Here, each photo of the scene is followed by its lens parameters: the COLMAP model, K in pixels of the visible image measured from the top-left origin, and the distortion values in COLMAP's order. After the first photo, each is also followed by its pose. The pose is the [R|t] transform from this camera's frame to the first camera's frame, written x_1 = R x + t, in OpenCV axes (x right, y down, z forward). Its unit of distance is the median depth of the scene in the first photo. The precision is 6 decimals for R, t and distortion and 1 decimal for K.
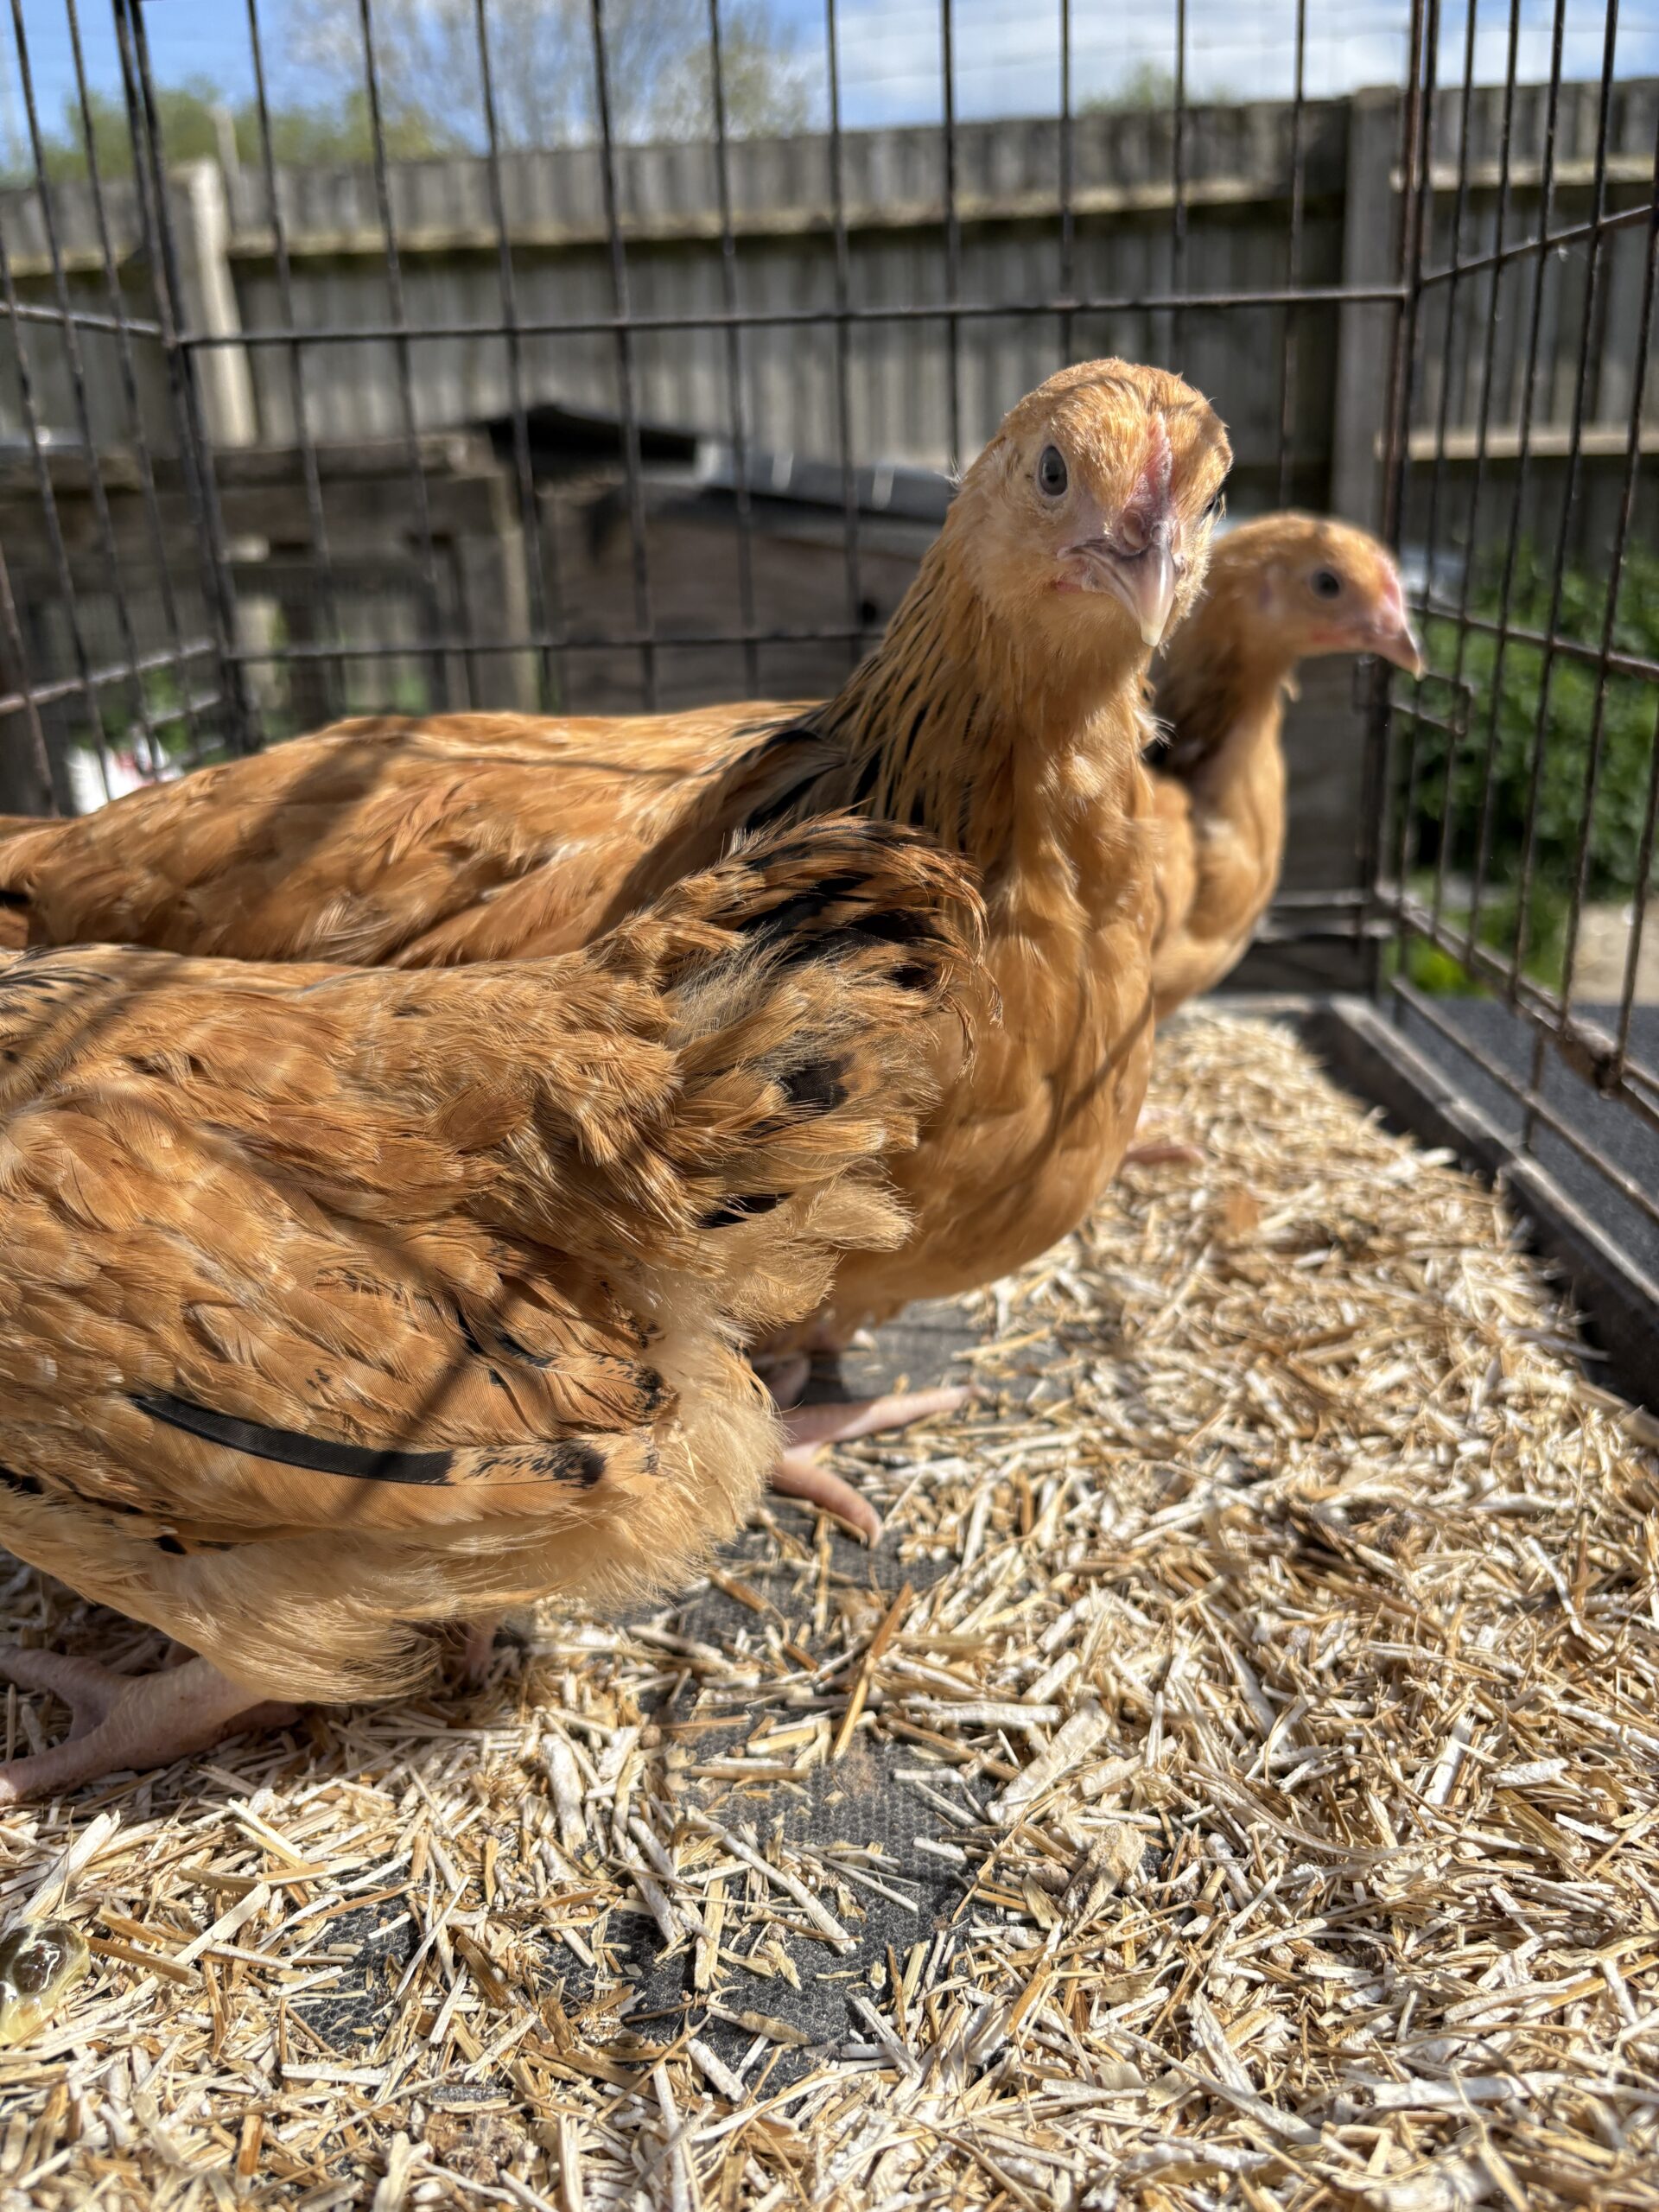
lens RADIAL K [[1745.8, 0, 822.0], [0, 1745.8, 1121.3], [0, 0, 1]] dist [0.002182, -0.027148]
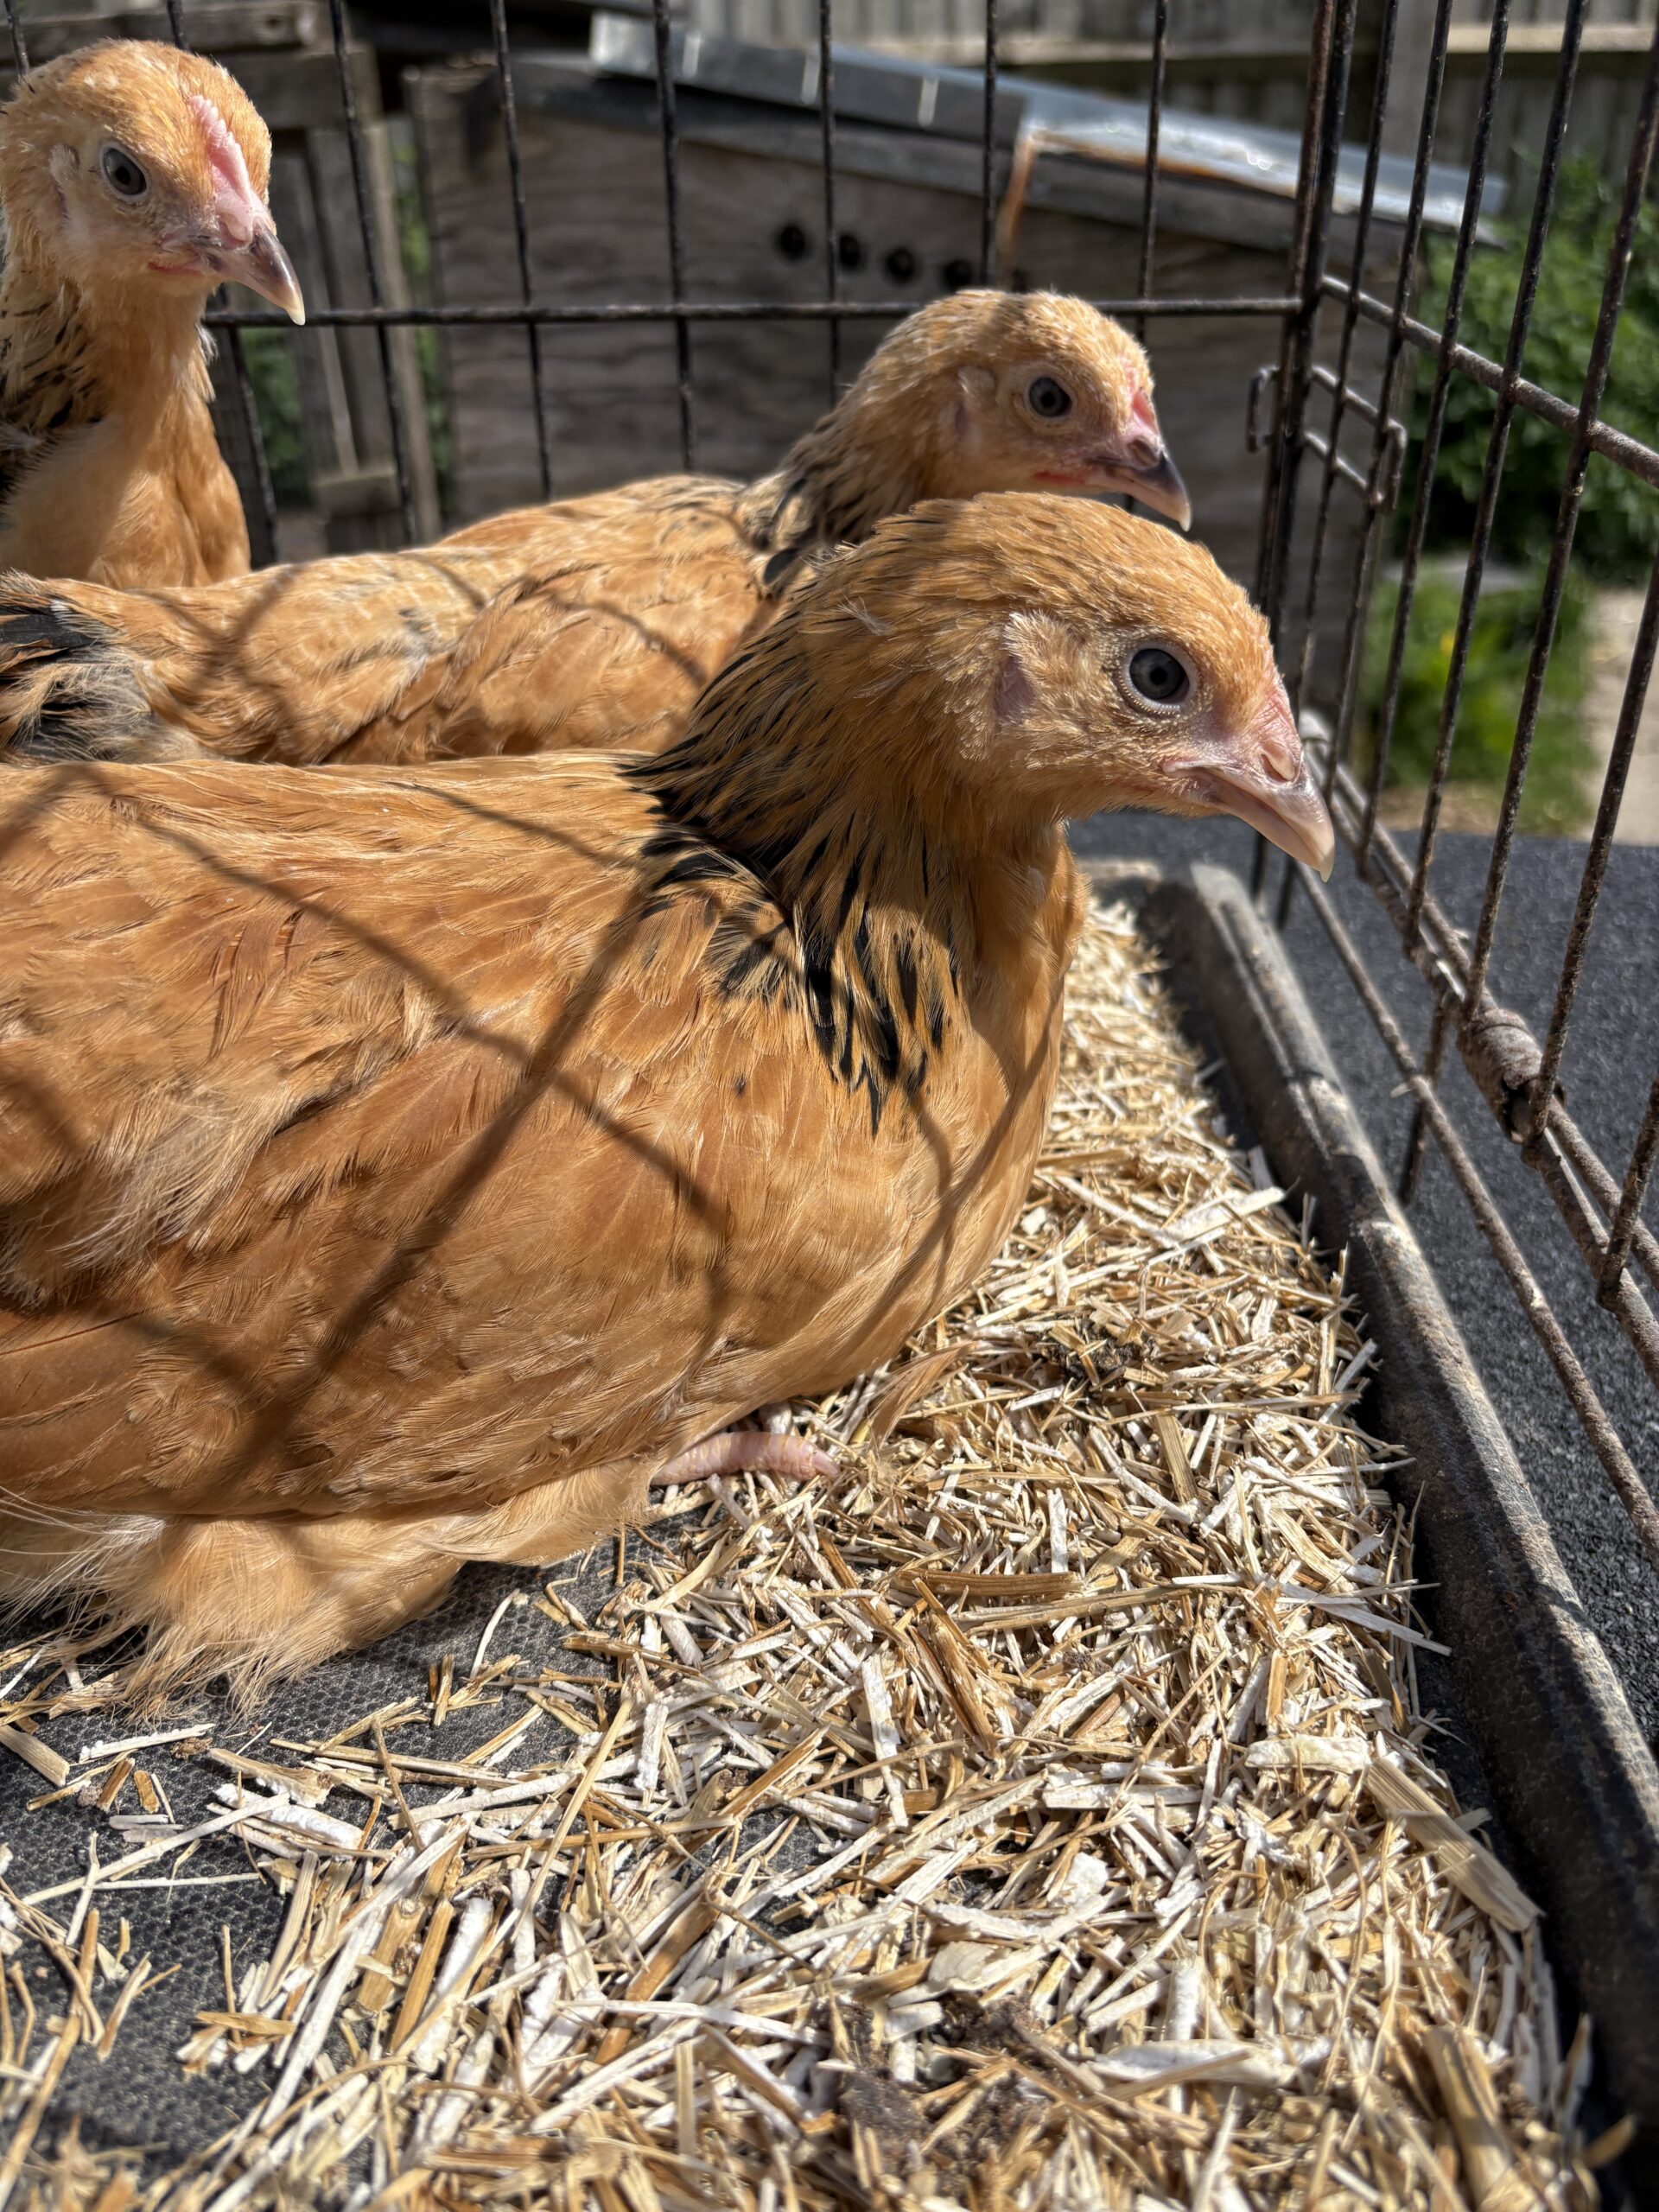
lens RADIAL K [[1751.9, 0, 829.5], [0, 1751.9, 1106.0], [0, 0, 1]] dist [-0.002786, -0.009852]
pose [[0.999786, 0.020119, 0.004804, 0.330740], [-0.020657, 0.983106, 0.181869, -0.240436], [-0.001064, -0.181930, 0.983311, 0.629635]]
